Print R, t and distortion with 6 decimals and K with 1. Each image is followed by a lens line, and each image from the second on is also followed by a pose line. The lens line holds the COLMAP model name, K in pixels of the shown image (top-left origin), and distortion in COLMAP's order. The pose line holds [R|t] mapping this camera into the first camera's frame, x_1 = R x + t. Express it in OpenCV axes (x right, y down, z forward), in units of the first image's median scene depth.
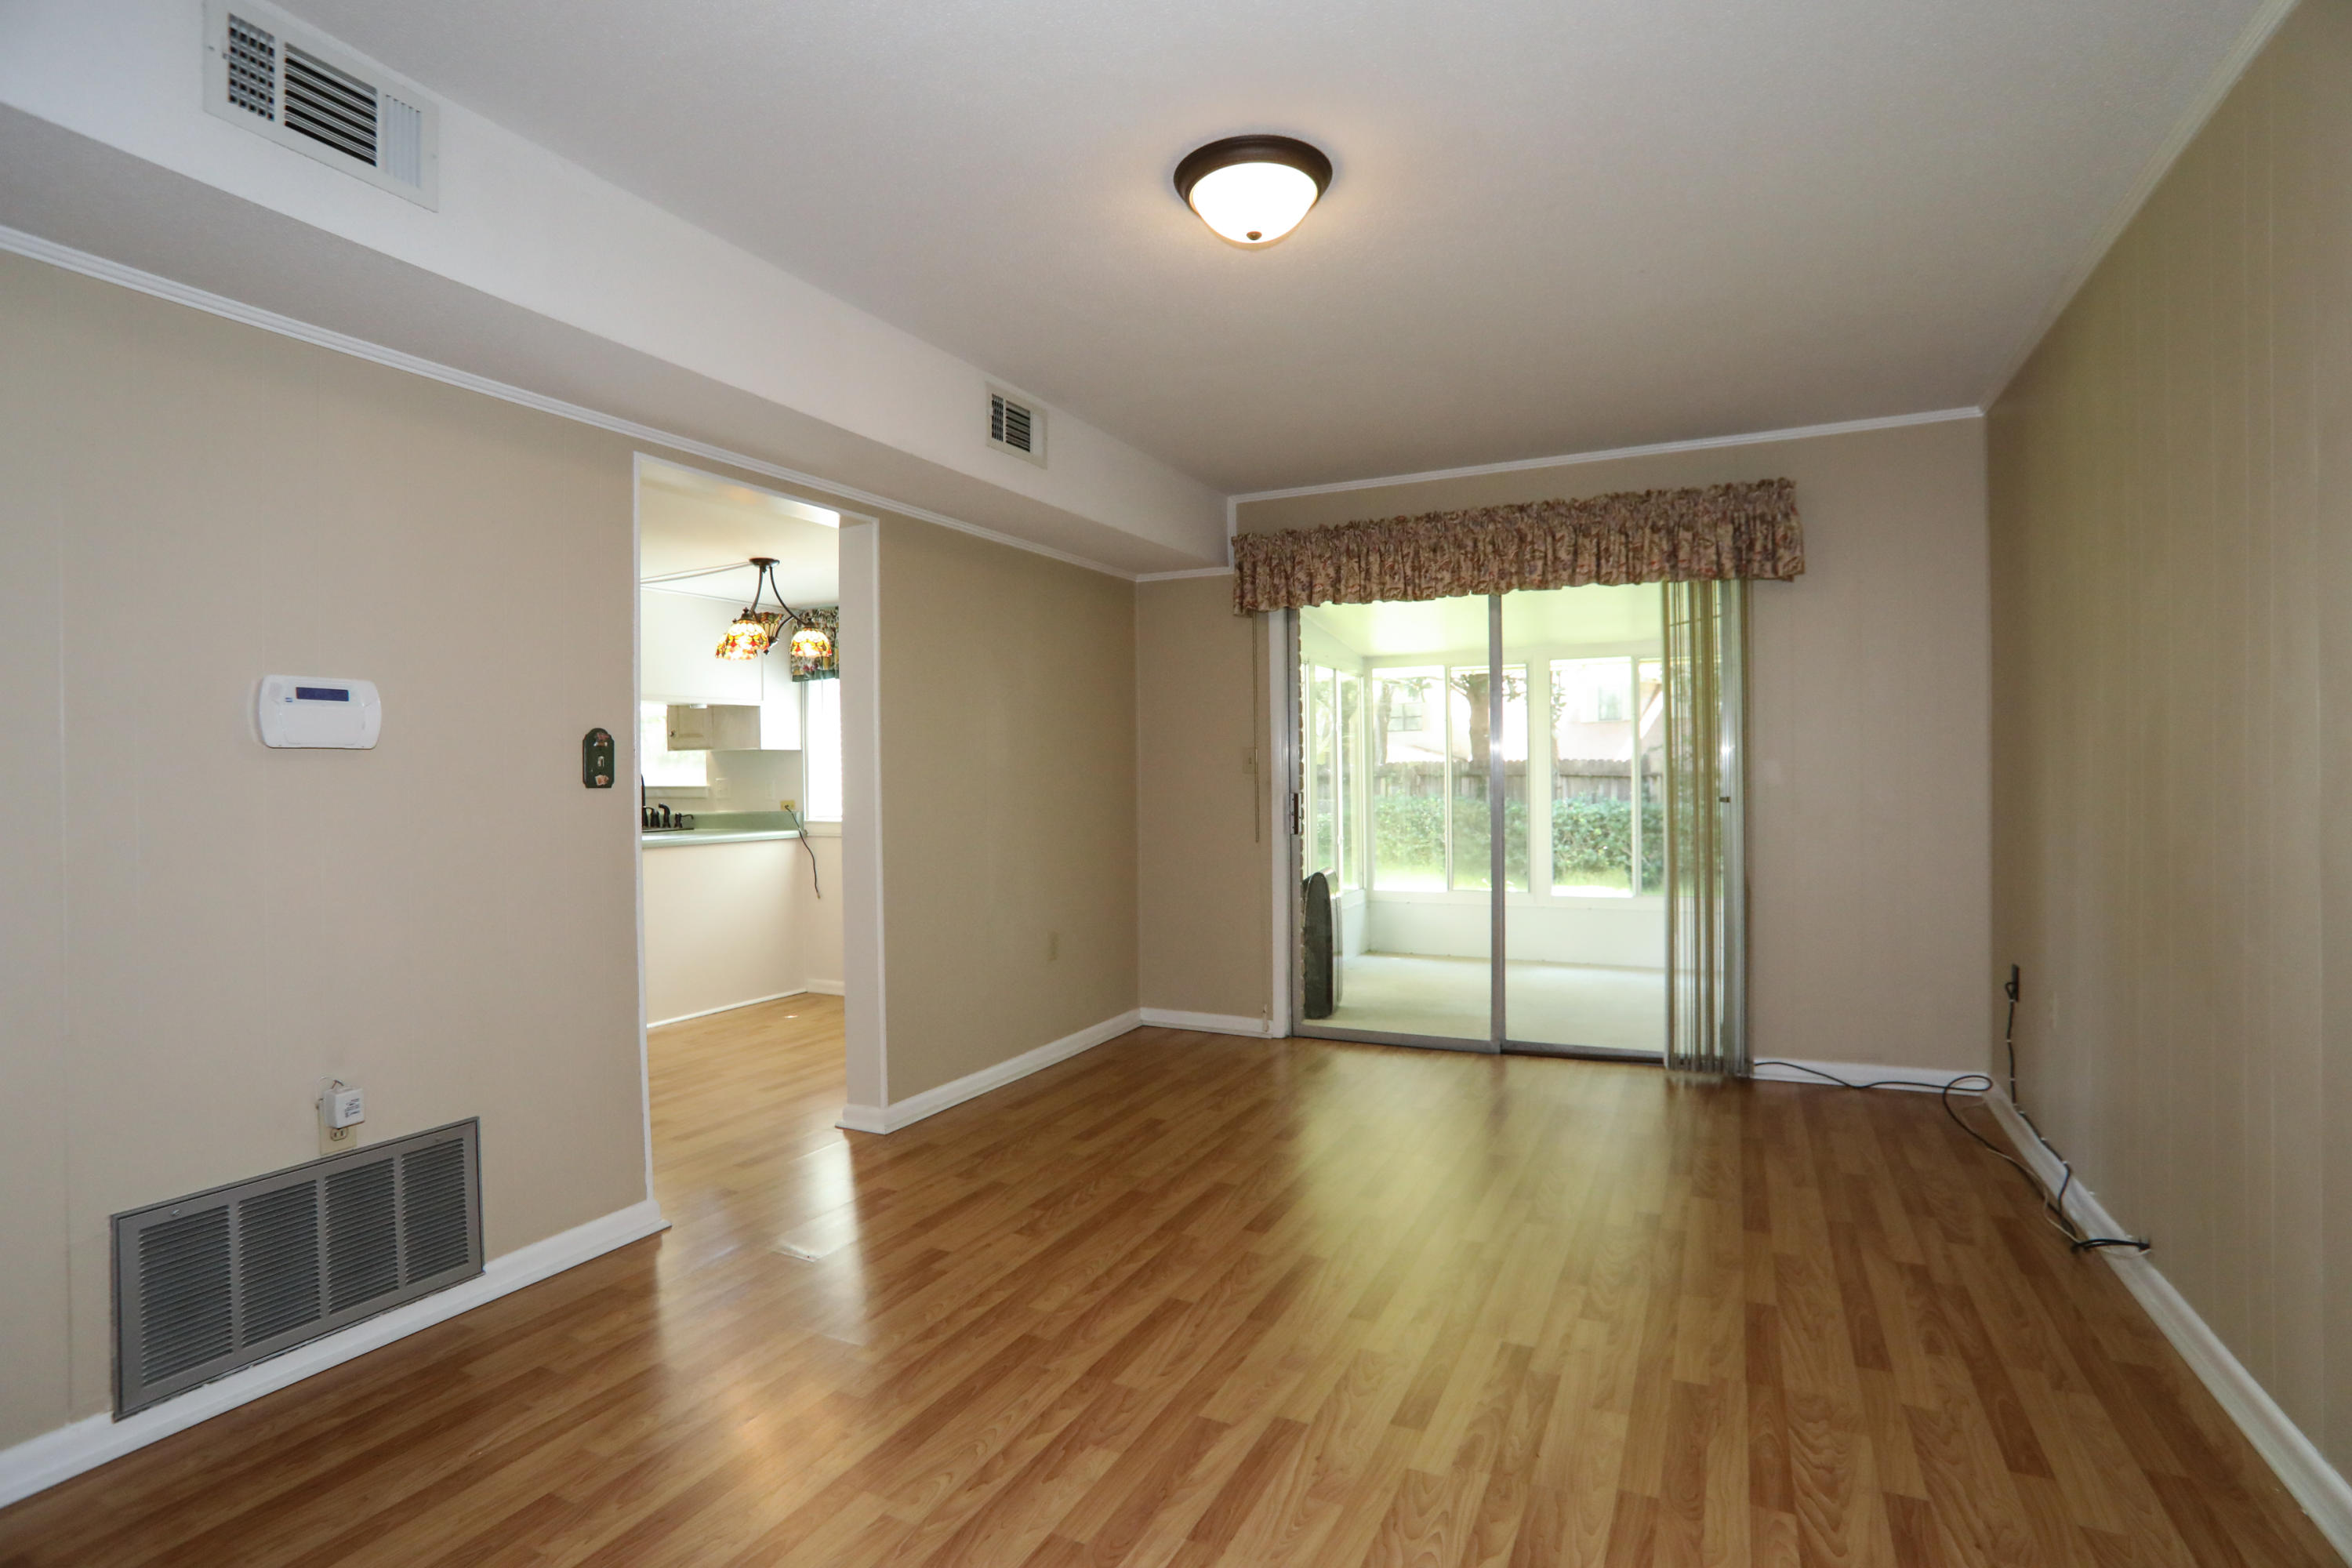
lens RADIAL K [[1167.6, 0, 1173.4], [0, 1167.6, 800.1], [0, 0, 1]] dist [-0.023027, 0.000013]
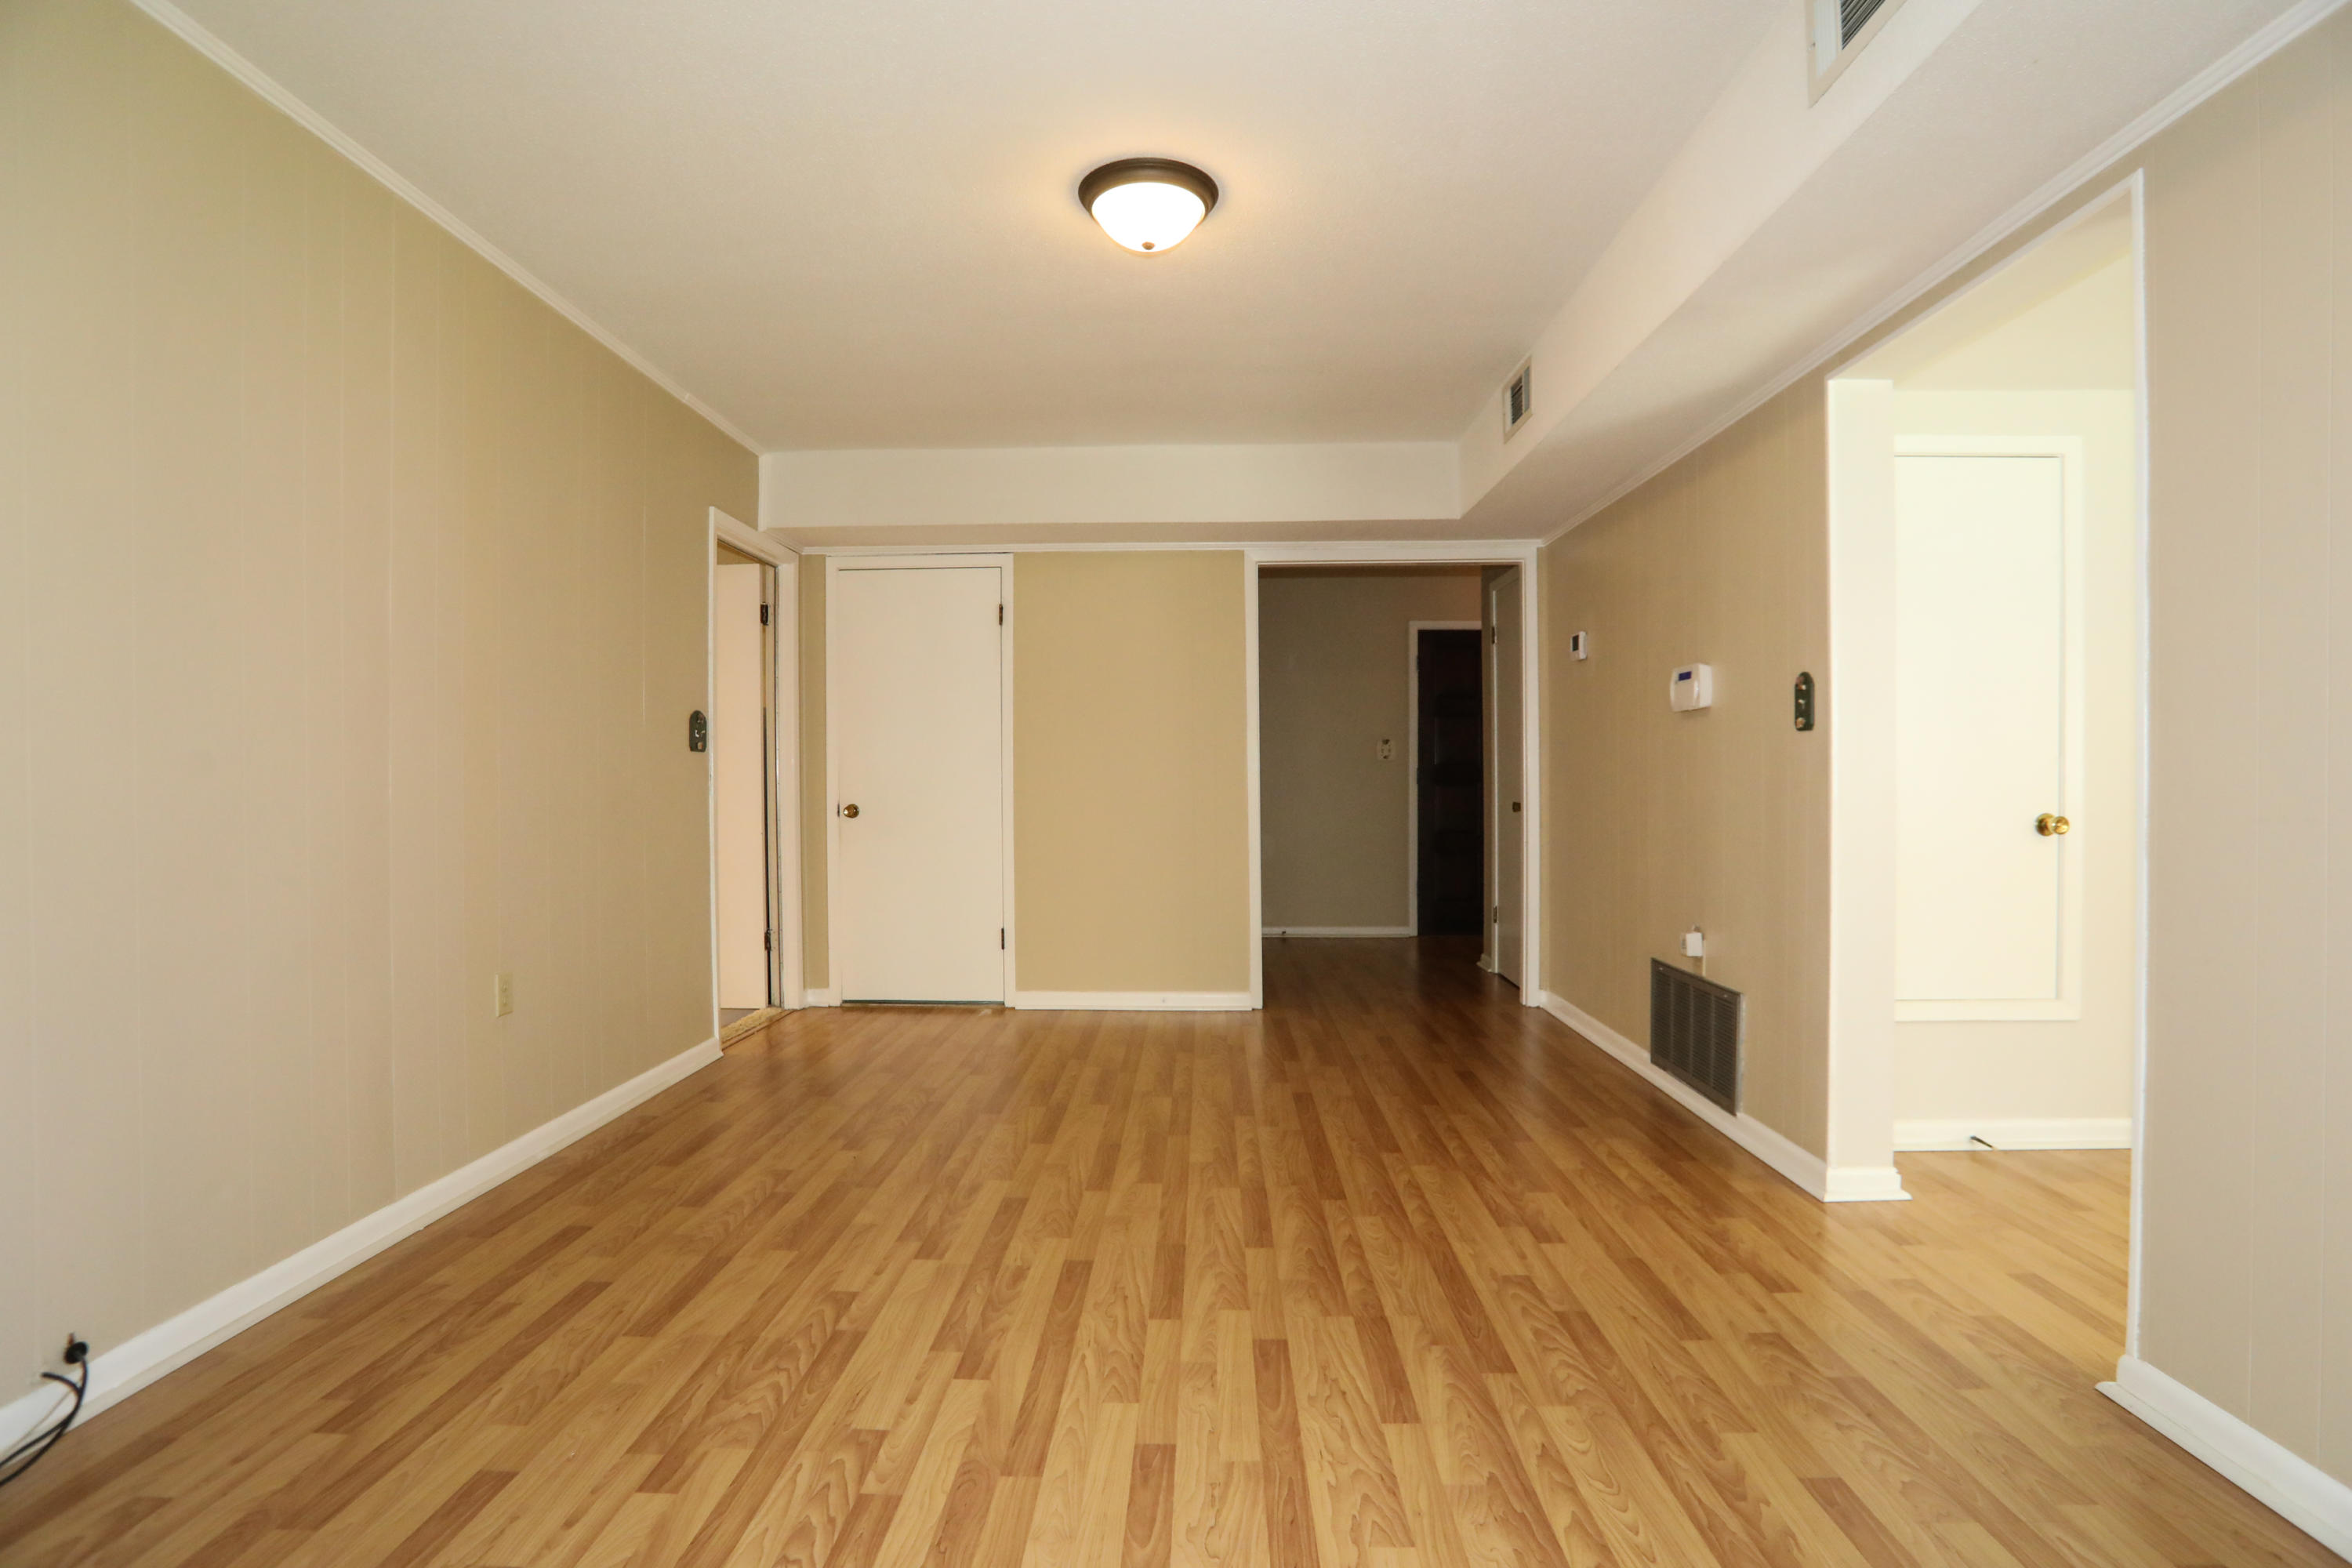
lens RADIAL K [[1167.6, 0, 1184.2], [0, 1167.6, 786.8], [0, 0, 1]] dist [-0.023027, 0.000013]
pose [[-0.908133, 0.018551, -0.418270, 0.501550], [0.007521, 0.999580, 0.028004, 0.008453], [0.418614, 0.022286, -0.907891, 1.976864]]
